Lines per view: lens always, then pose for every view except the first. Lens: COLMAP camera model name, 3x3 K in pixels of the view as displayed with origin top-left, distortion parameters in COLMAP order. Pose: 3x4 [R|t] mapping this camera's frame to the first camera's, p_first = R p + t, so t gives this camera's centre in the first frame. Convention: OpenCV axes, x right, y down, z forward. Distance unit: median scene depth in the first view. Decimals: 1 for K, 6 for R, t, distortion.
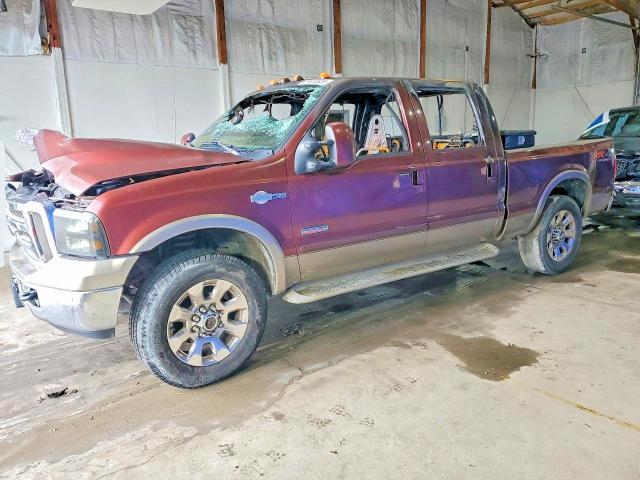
lens RADIAL K [[506.1, 0, 318.0], [0, 506.1, 238.1], [0, 0, 1]] dist [0.042546, -0.000167]
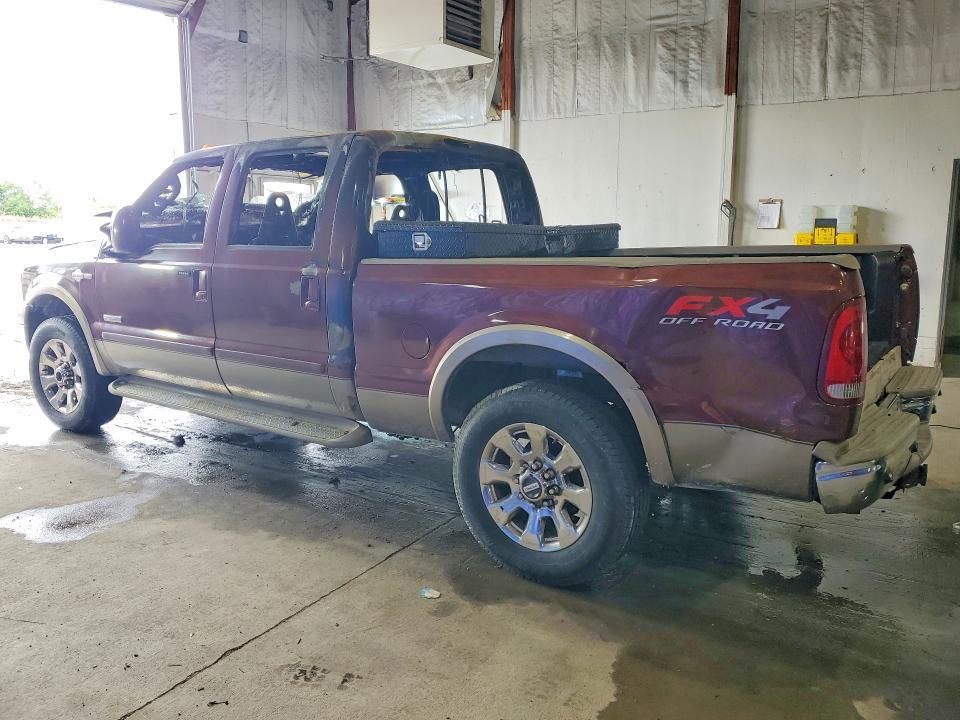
lens RADIAL K [[759.1, 0, 475.7], [0, 759.1, 359.9], [0, 0, 1]] dist [0.042546, -0.000167]
pose [[0.333984, 0.201550, -0.920778, 0.713280], [-0.199494, 0.969856, 0.139933, -0.127028], [0.921226, 0.136954, 0.364124, 0.523432]]
